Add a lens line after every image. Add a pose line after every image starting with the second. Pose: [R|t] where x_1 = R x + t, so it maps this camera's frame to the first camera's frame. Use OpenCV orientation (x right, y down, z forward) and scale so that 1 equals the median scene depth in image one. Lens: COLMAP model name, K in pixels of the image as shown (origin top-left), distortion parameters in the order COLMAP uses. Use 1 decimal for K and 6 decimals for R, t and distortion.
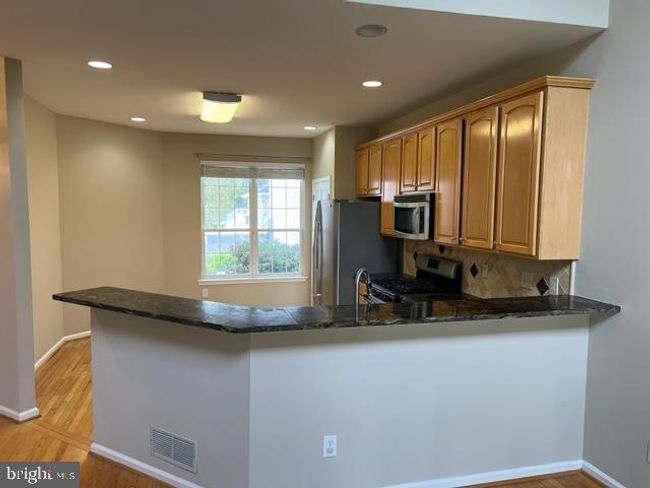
lens RADIAL K [[487.0, 0, 321.2], [0, 487.0, 246.7], [0, 0, 1]] dist [0.061186, -0.086295]
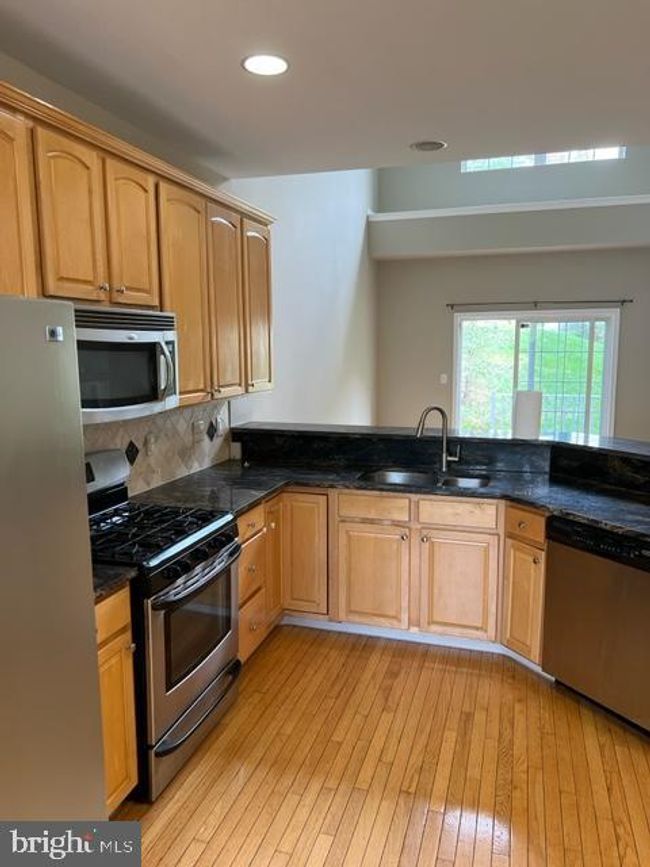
lens RADIAL K [[643.3, 0, 322.5], [0, 643.3, 435.3], [0, 0, 1]] dist [0.084252, -0.145970]
pose [[-0.849722, -0.075683, 0.521771, -0.265055], [0.043468, 0.976218, 0.212390, -0.119902], [-0.525436, 0.203152, -0.826224, 1.468661]]
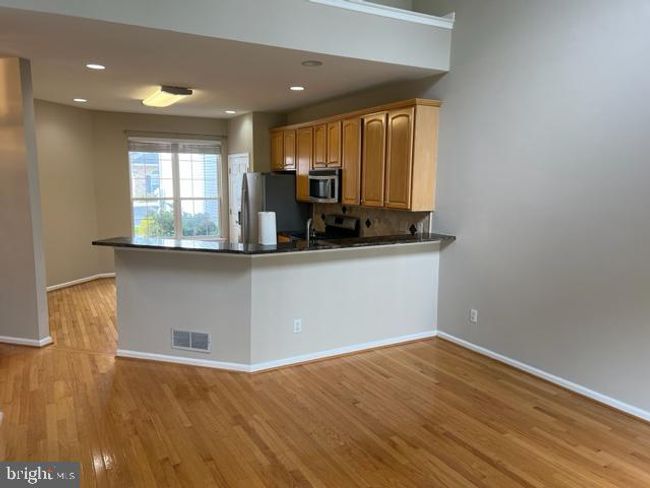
lens RADIAL K [[486.9, 0, 322.4], [0, 486.9, 247.1], [0, 0, 1]] dist [0.072578, -0.091771]
pose [[0.965482, -0.035512, 0.258036, -0.189784], [0.020474, 0.997944, 0.060734, 0.028261], [-0.259662, -0.053354, 0.964224, -0.351101]]
